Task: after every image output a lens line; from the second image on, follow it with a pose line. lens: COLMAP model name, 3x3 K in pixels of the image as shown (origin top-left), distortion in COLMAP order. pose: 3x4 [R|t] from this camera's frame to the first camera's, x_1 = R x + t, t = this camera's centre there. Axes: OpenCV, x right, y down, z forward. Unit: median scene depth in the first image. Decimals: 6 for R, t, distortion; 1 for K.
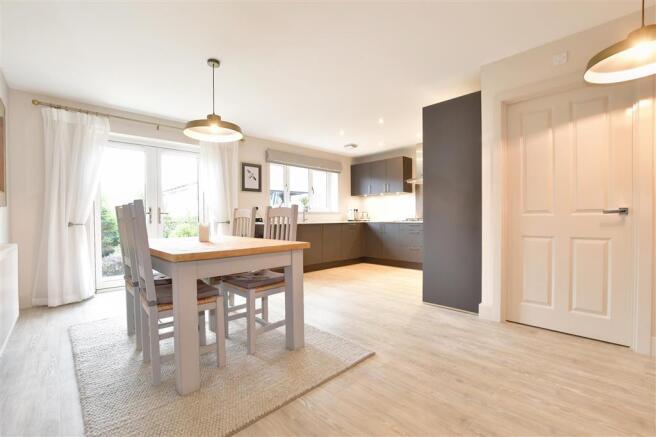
lens RADIAL K [[286.5, 0, 327.0], [0, 286.5, 218.1], [0, 0, 1]] dist [-0.000015, -0.000016]
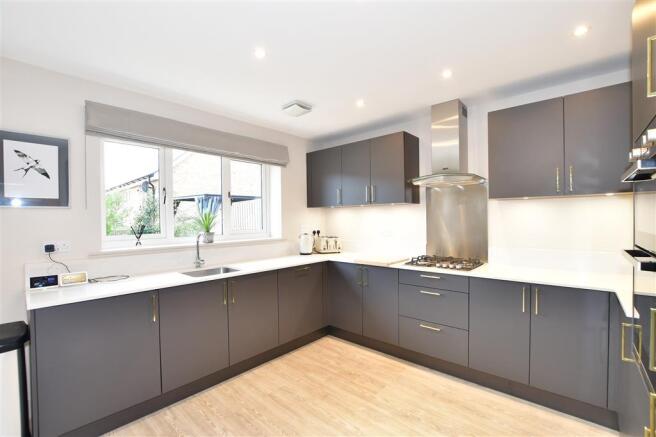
lens RADIAL K [[286.5, 0, 328.5], [0, 286.5, 220.9], [0, 0, 1]] dist [-0.000015, -0.000016]
pose [[0.997384, -0.004372, 0.072147, 0.090487], [0.003834, 0.999964, 0.007600, -0.059245], [-0.072178, -0.007303, 0.997365, 0.466220]]
